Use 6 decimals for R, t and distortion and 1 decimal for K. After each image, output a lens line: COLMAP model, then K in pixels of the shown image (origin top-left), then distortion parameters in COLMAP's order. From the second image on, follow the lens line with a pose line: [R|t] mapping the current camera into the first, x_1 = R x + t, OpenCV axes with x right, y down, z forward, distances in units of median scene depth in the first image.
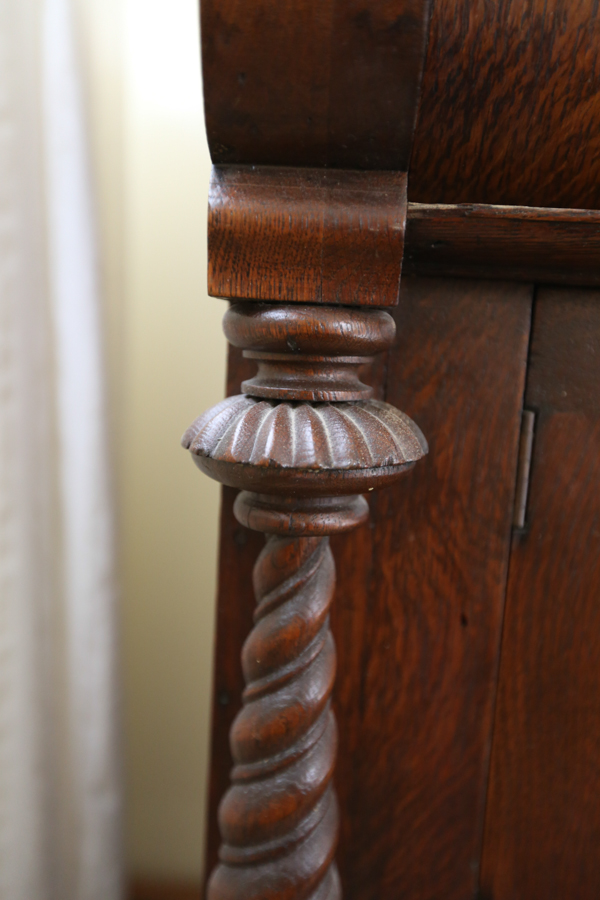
lens RADIAL K [[839.4, 0, 299.0], [0, 839.4, 448.1], [0, 0, 1]] dist [0.041152, 0.000000]
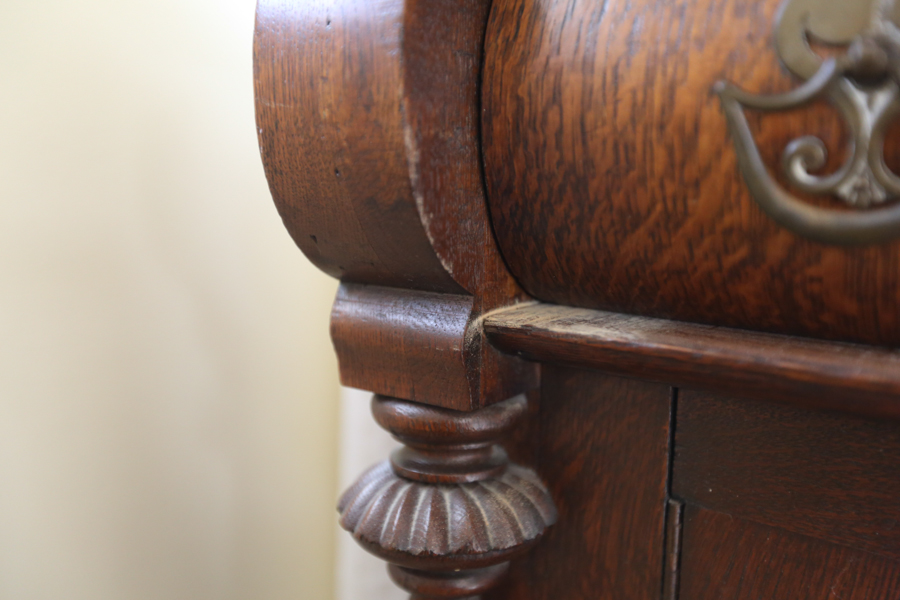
lens RADIAL K [[839.4, 0, 447.6], [0, 839.4, 300.8], [0, 0, 1]] dist [0.041152, 0.000000]
pose [[0.857736, 0.037323, -0.512734, 0.662078], [-0.048680, 0.998776, -0.008733, -0.310600], [0.511781, 0.032450, 0.858503, 0.041769]]
